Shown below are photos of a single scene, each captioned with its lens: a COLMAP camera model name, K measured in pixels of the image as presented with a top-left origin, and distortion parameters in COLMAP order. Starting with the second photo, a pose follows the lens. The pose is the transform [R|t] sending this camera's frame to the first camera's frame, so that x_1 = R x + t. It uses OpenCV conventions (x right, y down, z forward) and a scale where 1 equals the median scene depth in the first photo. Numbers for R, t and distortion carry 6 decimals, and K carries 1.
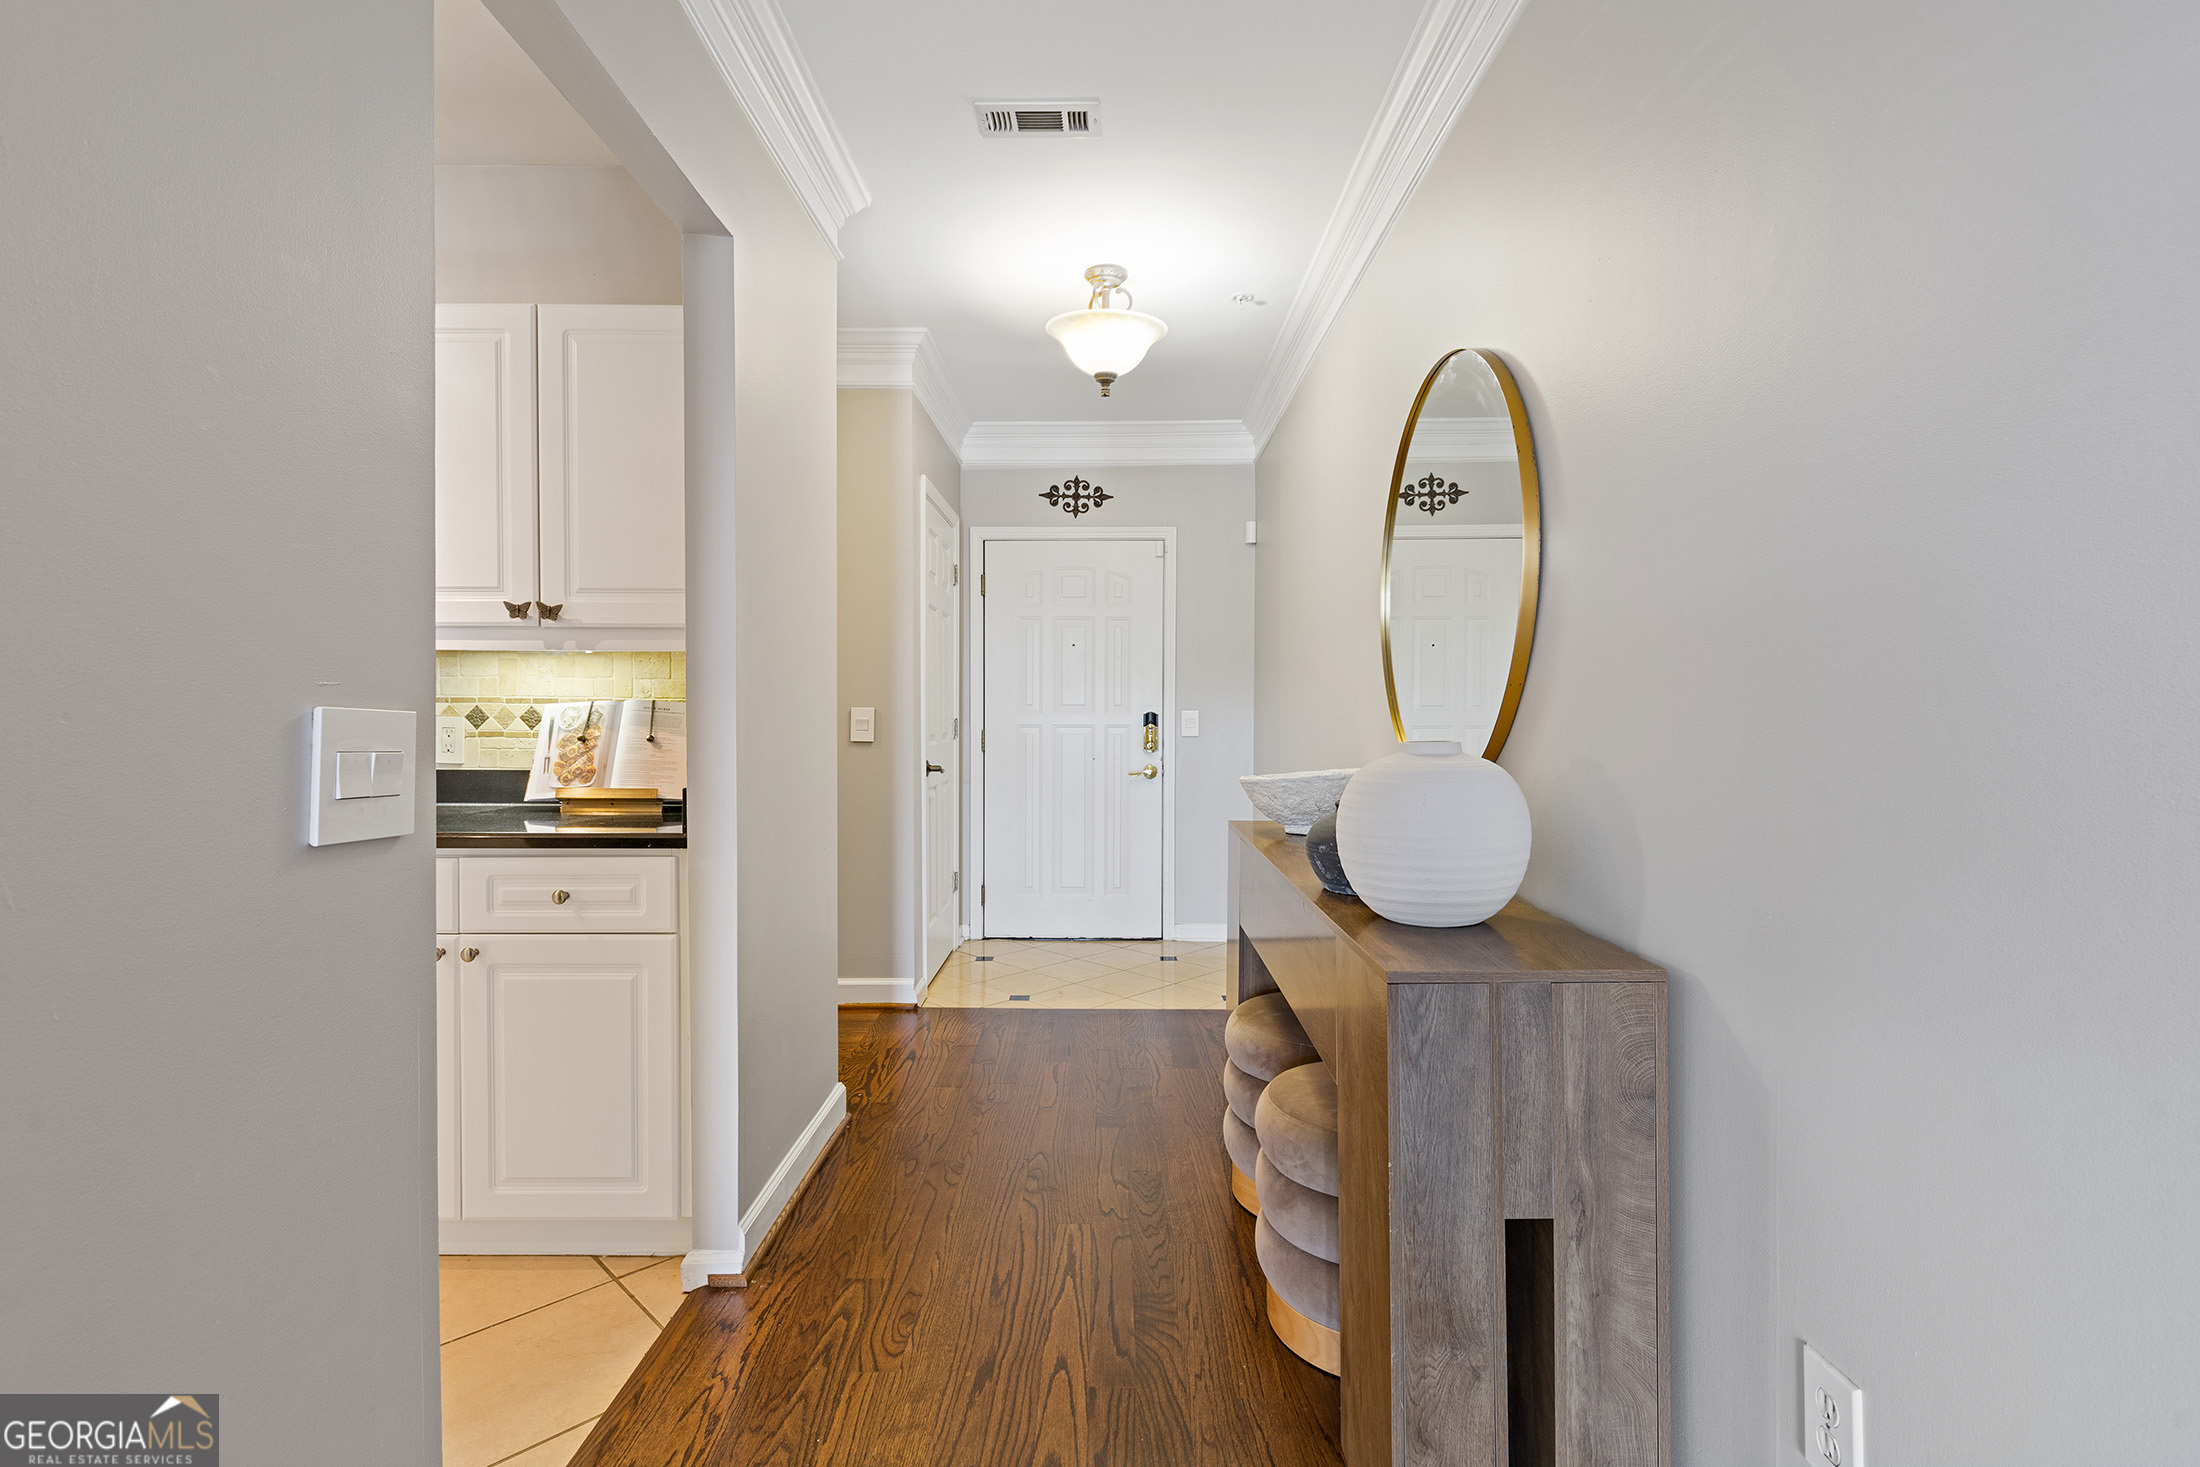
lens RADIAL K [[1012.3, 0, 1100.0], [0, 1012.3, 733.5], [0, 0, 1]] dist [0.002362, 0.000152]
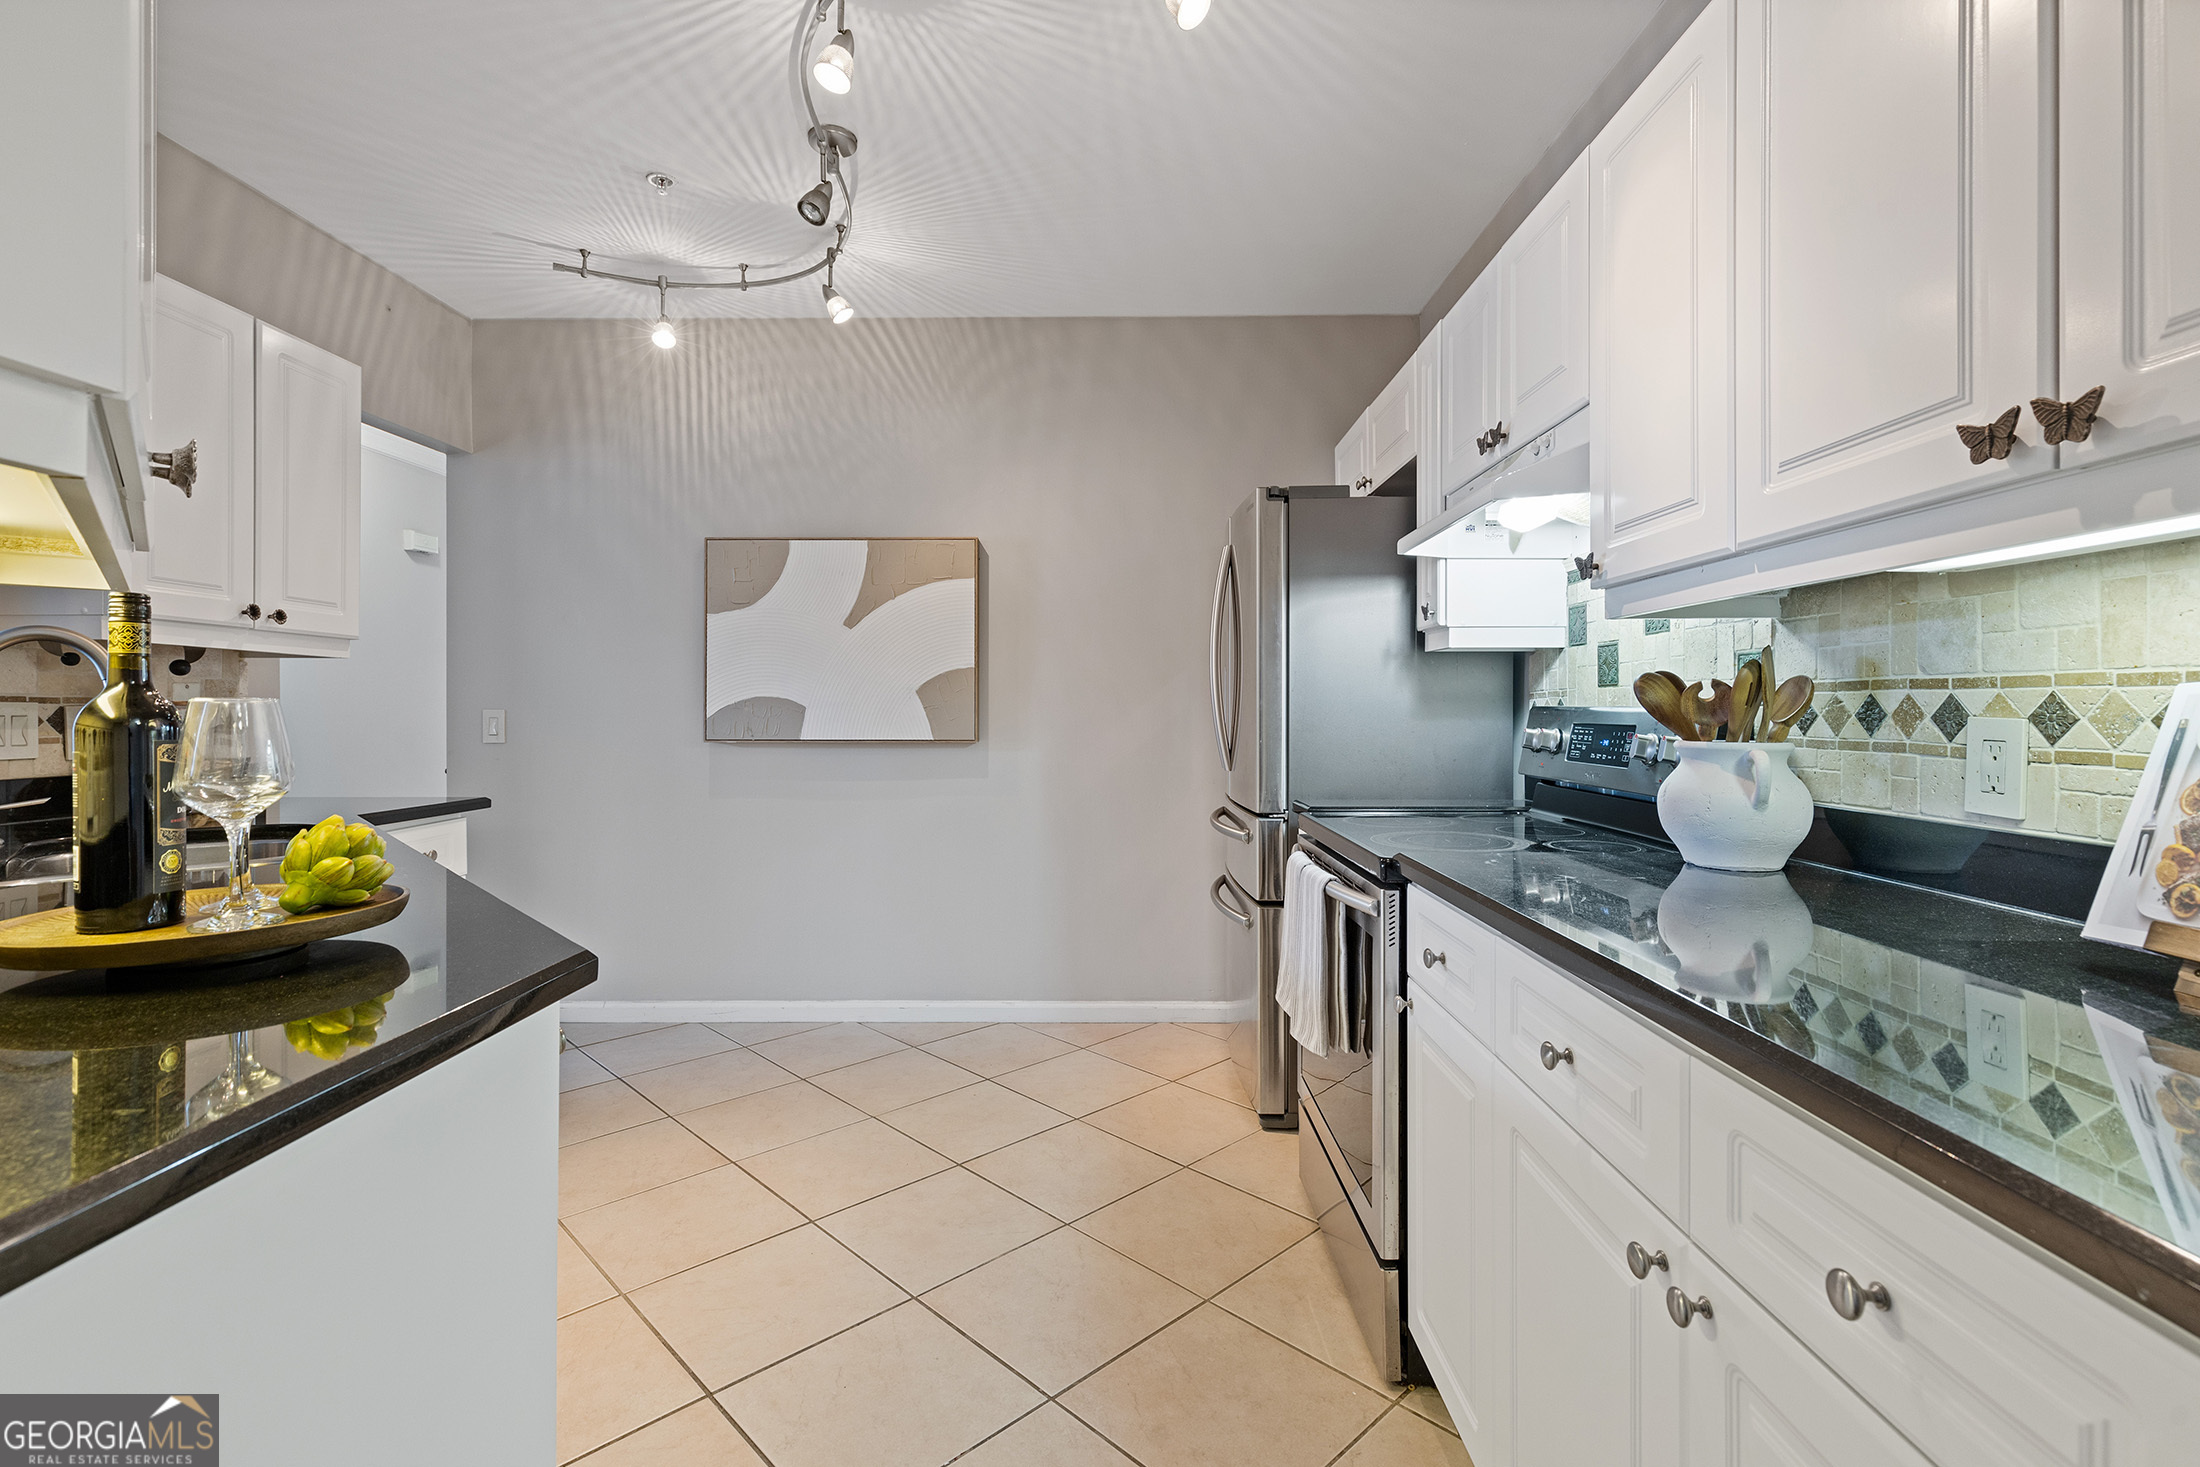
lens RADIAL K [[1010.8, 0, 1103.0], [0, 1010.8, 706.1], [0, 0, 1]] dist [0.001441, 0.000138]
pose [[-0.009606, -0.005783, -0.999937, -0.177429], [-0.022001, 0.999742, -0.005570, -0.010719], [0.999712, 0.021946, -0.009731, 0.624041]]
